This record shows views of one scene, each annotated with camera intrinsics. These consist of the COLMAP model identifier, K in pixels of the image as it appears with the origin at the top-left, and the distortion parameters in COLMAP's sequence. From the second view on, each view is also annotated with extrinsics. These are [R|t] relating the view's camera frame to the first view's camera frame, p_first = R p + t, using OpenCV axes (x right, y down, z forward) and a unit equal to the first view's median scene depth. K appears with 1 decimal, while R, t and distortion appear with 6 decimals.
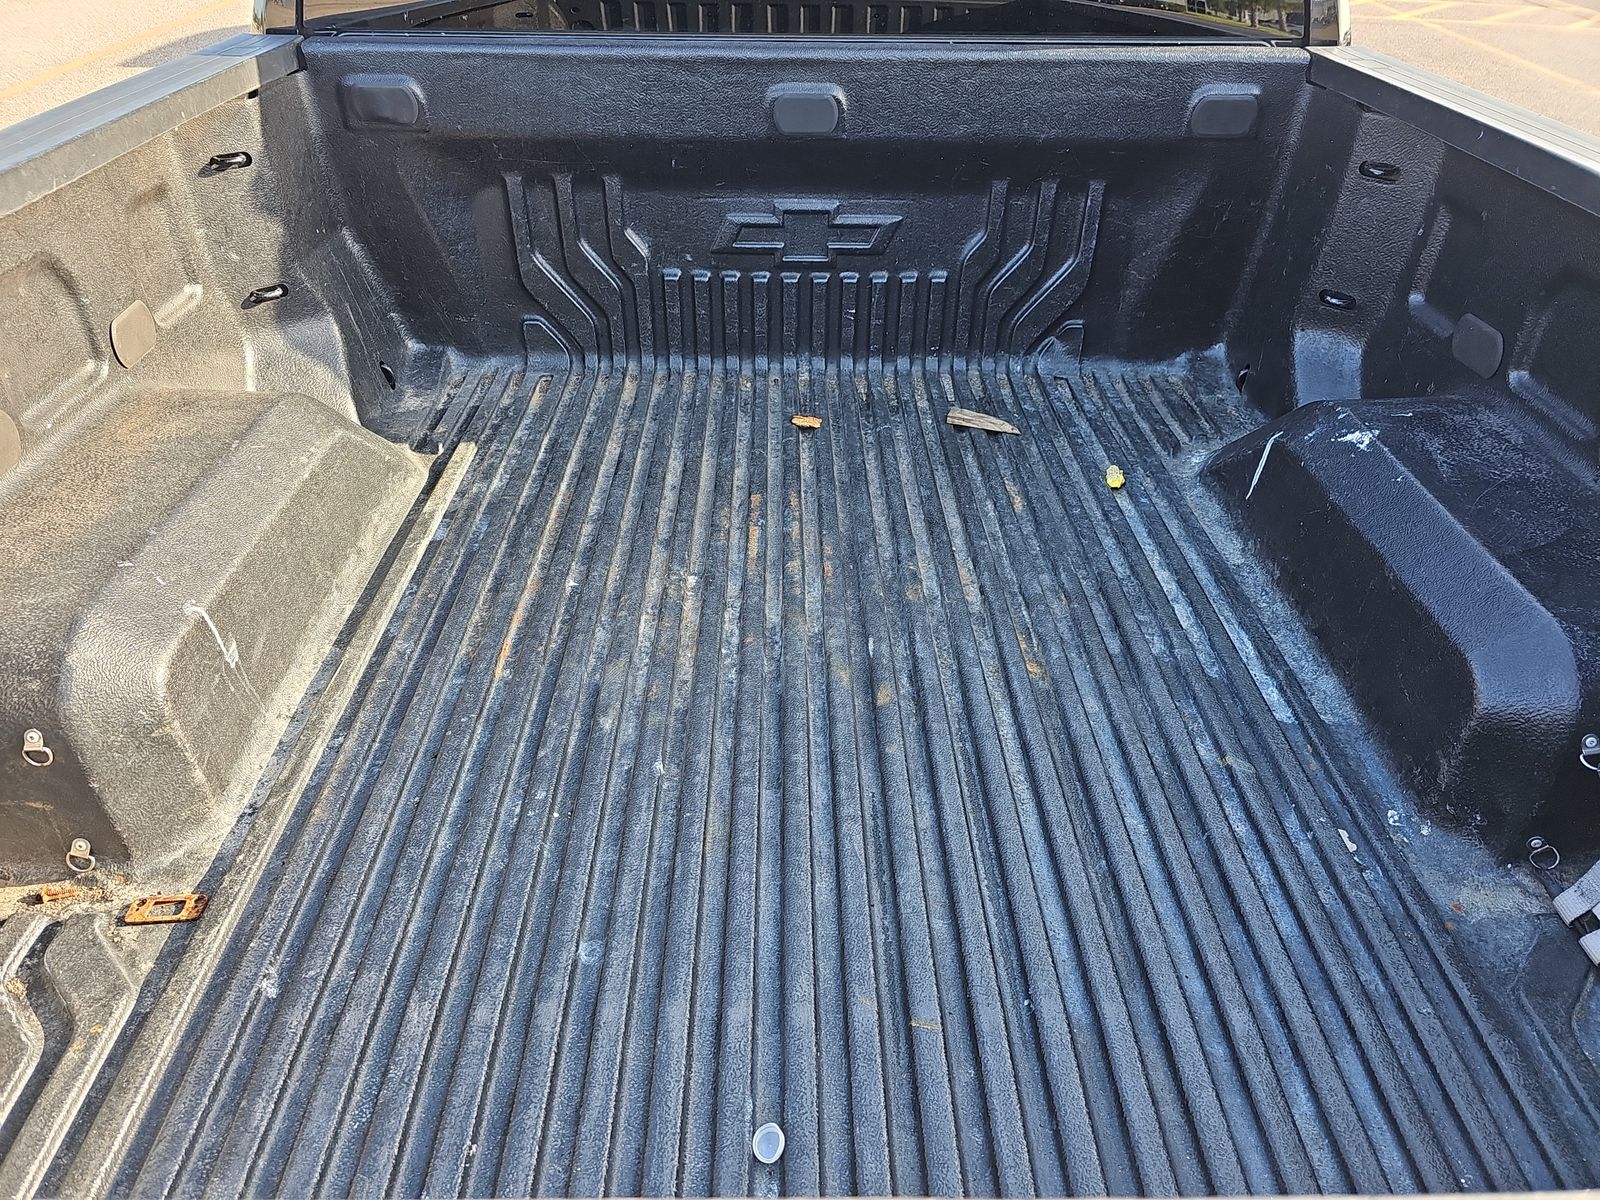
lens RADIAL K [[1067.2, 0, 804.9], [0, 1067.2, 591.7], [0, 0, 1]] dist [0.024545, -0.031123]
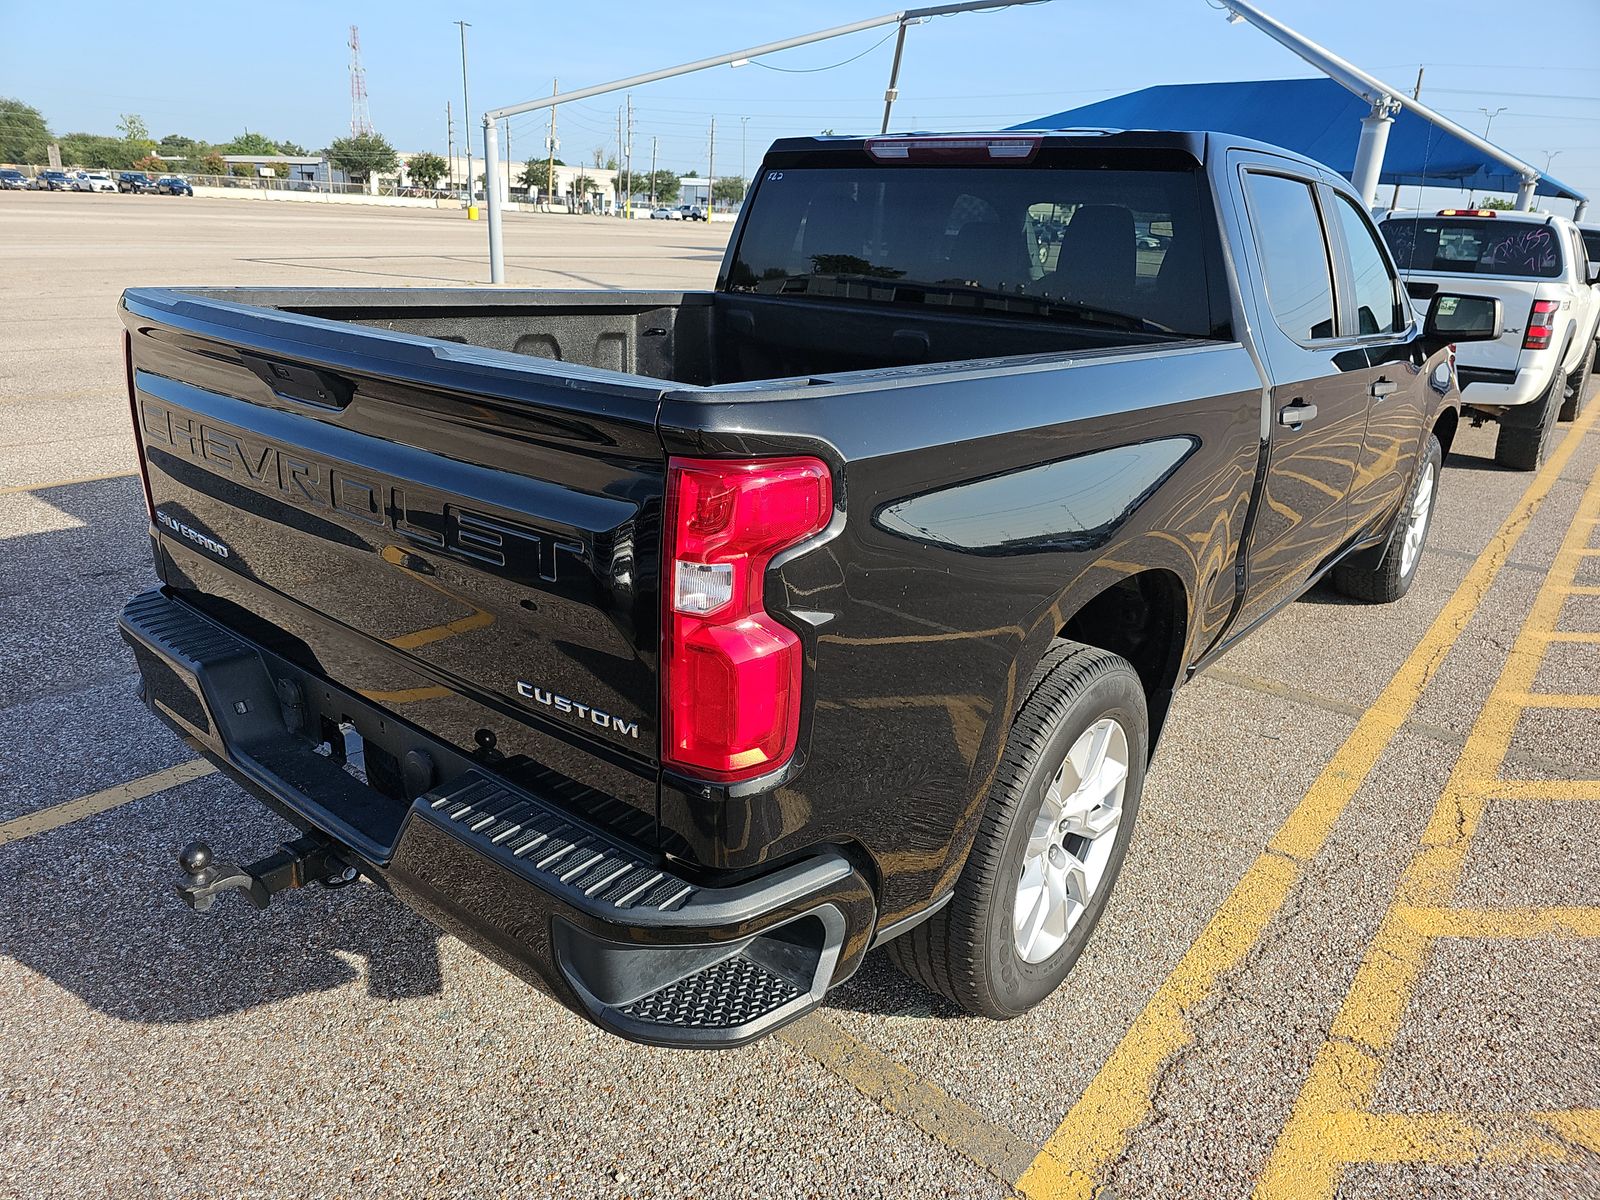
lens RADIAL K [[1067.2, 0, 792.2], [0, 1067.2, 609.3], [0, 0, 1]] dist [0.024545, -0.031123]
pose [[0.765335, 0.238062, -0.597988, 1.075527], [-0.408825, 0.897392, -0.165979, 0.349325], [0.497116, 0.371502, 0.784131, -0.371957]]
